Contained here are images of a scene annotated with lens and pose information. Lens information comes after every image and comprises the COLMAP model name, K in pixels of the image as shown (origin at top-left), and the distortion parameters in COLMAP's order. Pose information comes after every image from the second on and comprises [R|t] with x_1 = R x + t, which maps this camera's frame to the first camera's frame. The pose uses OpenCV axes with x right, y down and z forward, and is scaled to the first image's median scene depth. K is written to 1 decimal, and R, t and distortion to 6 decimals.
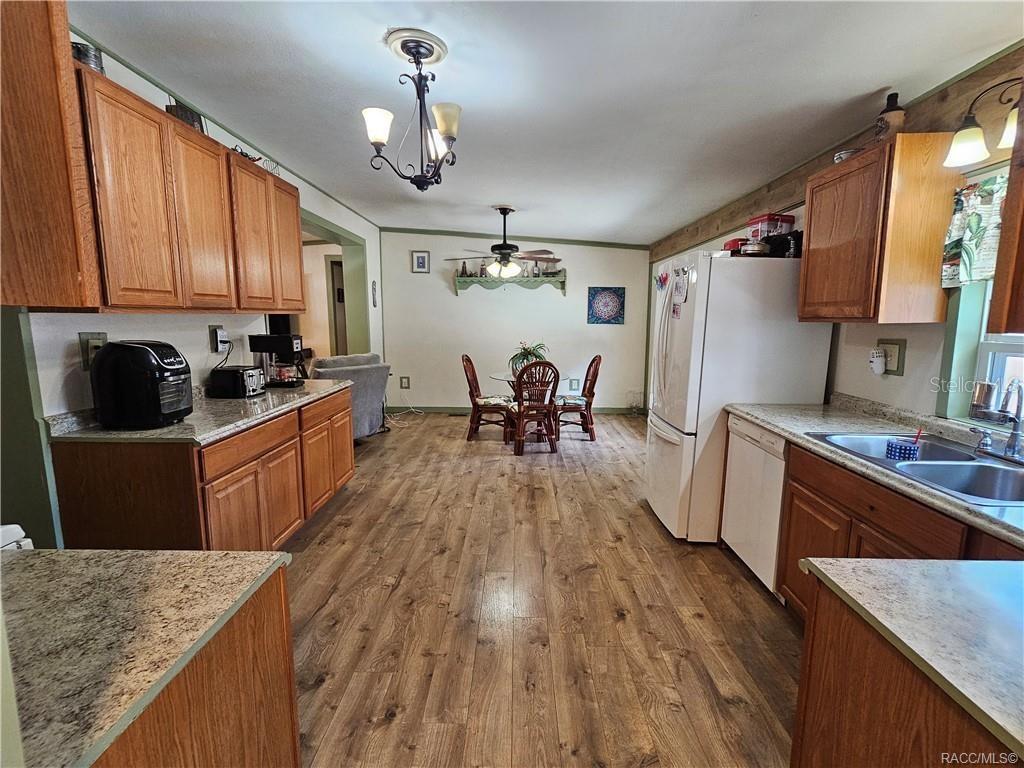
lens RADIAL K [[480.0, 0, 510.3], [0, 480.0, 389.9], [0, 0, 1]] dist [-0.000508, 0.000534]
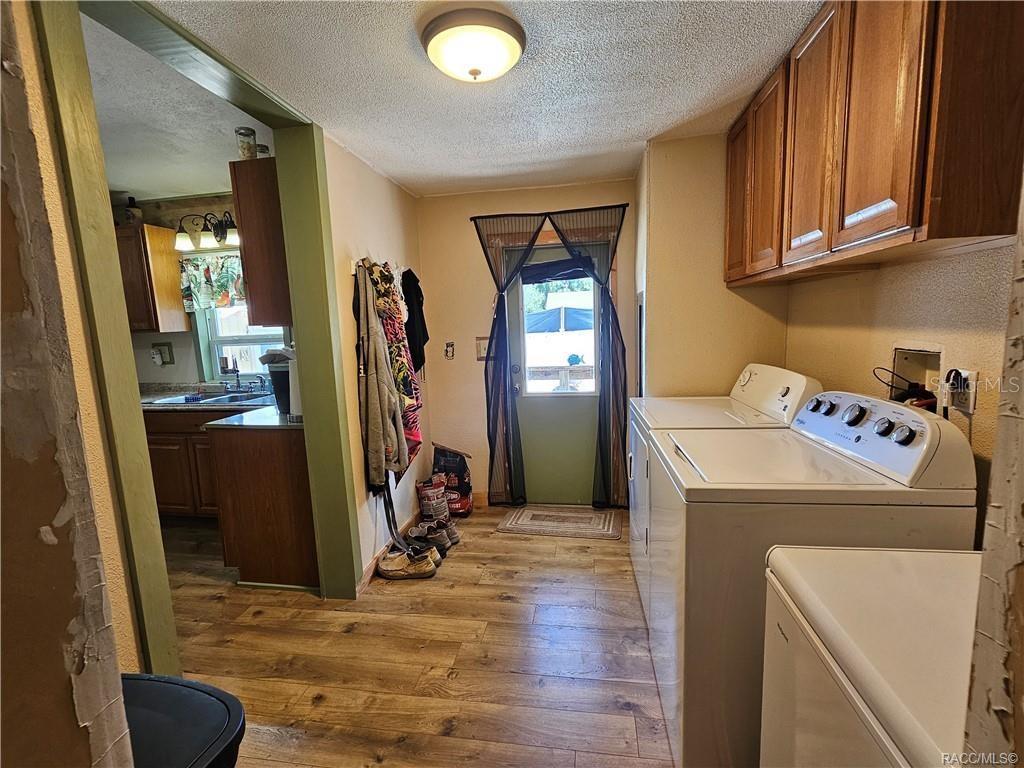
lens RADIAL K [[480.0, 0, 510.3], [0, 480.0, 389.9], [0, 0, 1]] dist [-0.000508, 0.000534]
pose [[0.153844, -0.145417, 0.977336, -0.774547], [0.186068, 0.975679, 0.115882, 0.099254], [-0.970418, 0.164023, 0.177160, -0.498026]]
